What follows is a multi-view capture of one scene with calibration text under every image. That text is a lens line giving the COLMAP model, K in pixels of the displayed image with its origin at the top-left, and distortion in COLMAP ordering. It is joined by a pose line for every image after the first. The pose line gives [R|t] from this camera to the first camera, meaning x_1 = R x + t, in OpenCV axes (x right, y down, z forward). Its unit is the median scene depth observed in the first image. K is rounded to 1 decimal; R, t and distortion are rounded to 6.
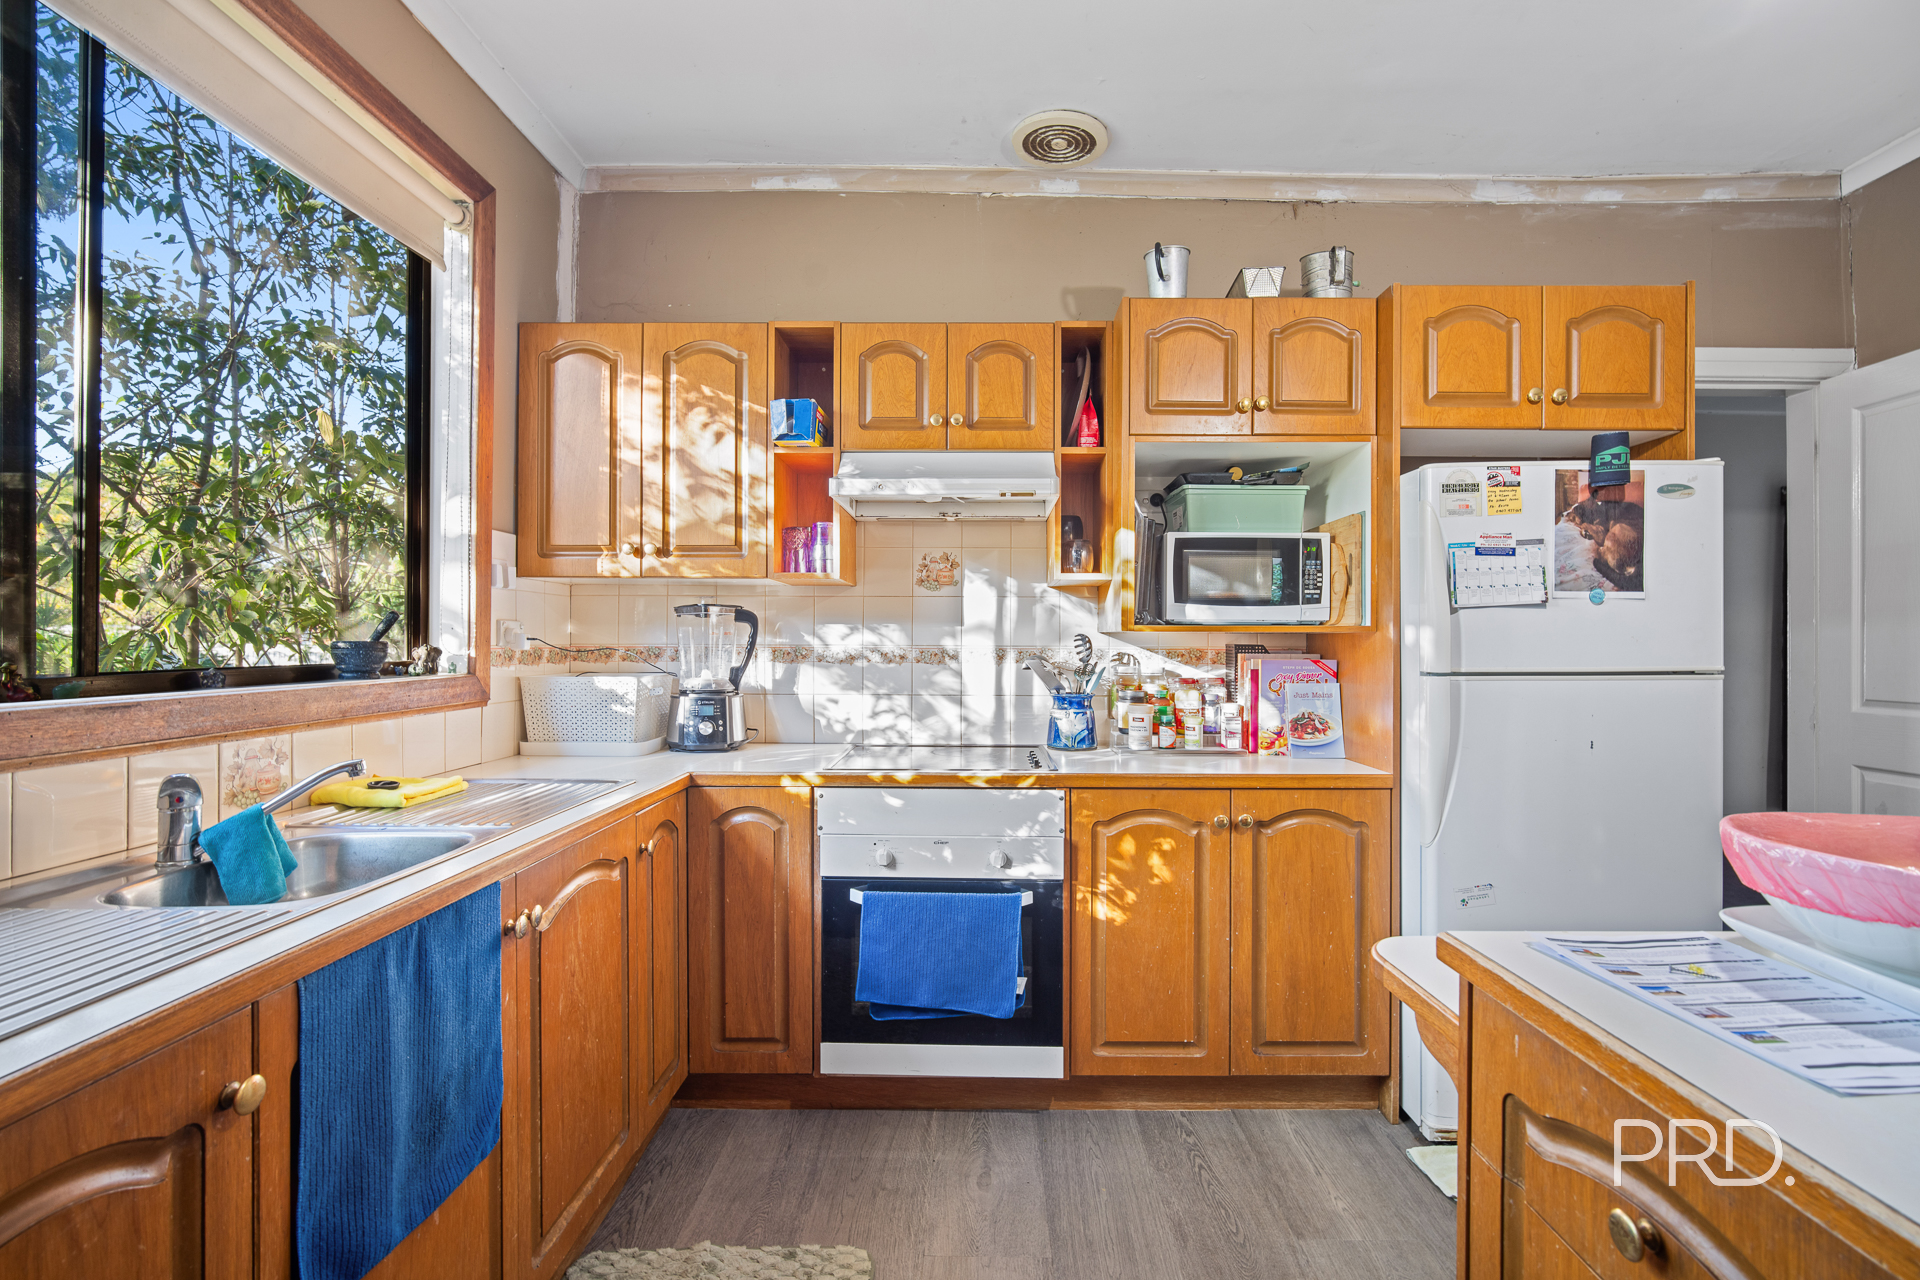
lens RADIAL K [[851.4, 0, 964.0], [0, 851.4, 631.0], [0, 0, 1]] dist [-0.009921, -0.000199]
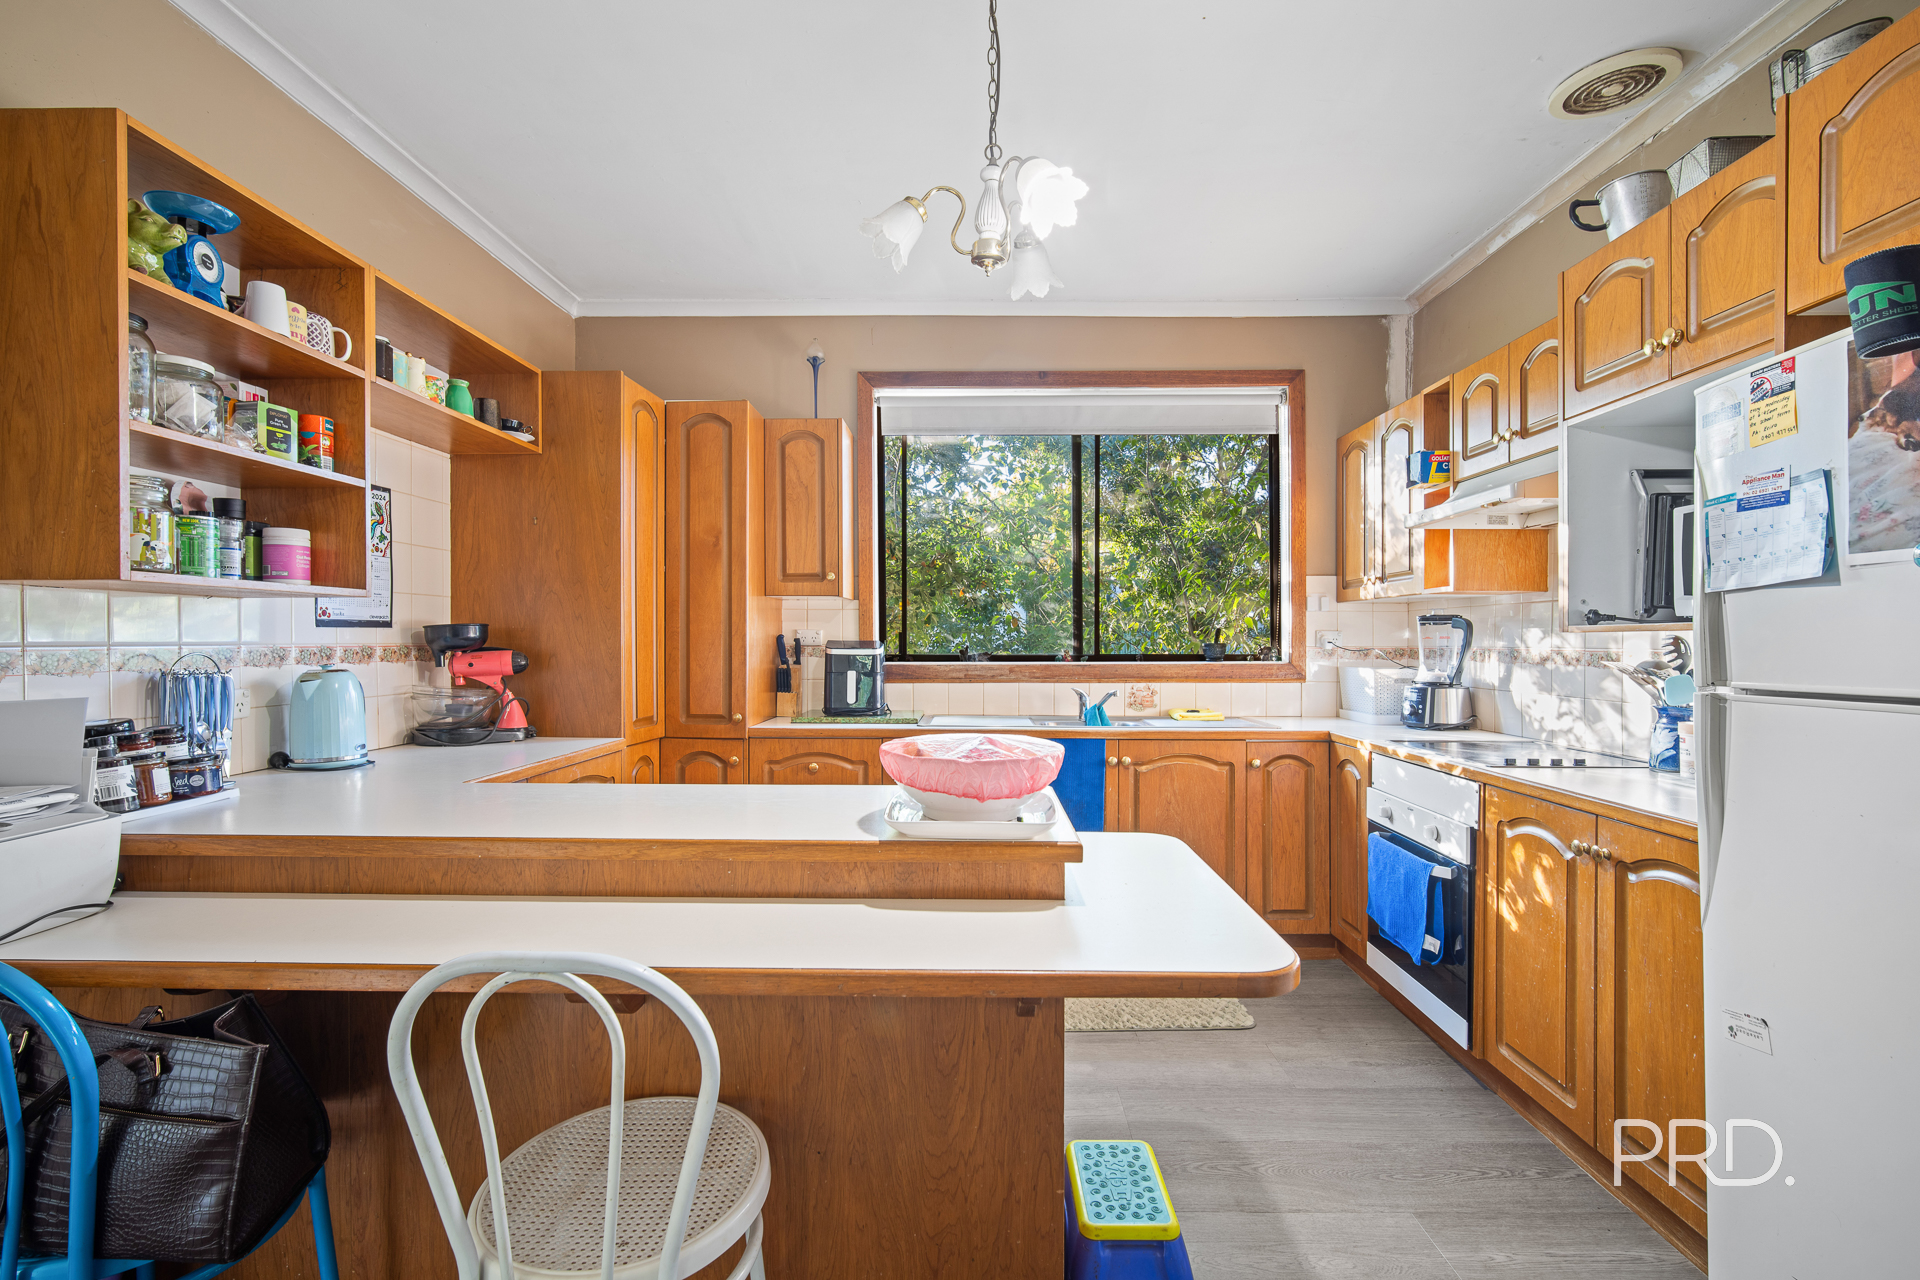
lens RADIAL K [[851.4, 0, 963.2], [0, 851.4, 647.2], [0, 0, 1]] dist [-0.009921, -0.000199]
pose [[-0.011512, 0.003239, -0.999928, 1.171531], [0.005813, 0.999978, 0.003173, 0.010003], [0.999917, -0.005776, -0.011530, 0.372509]]
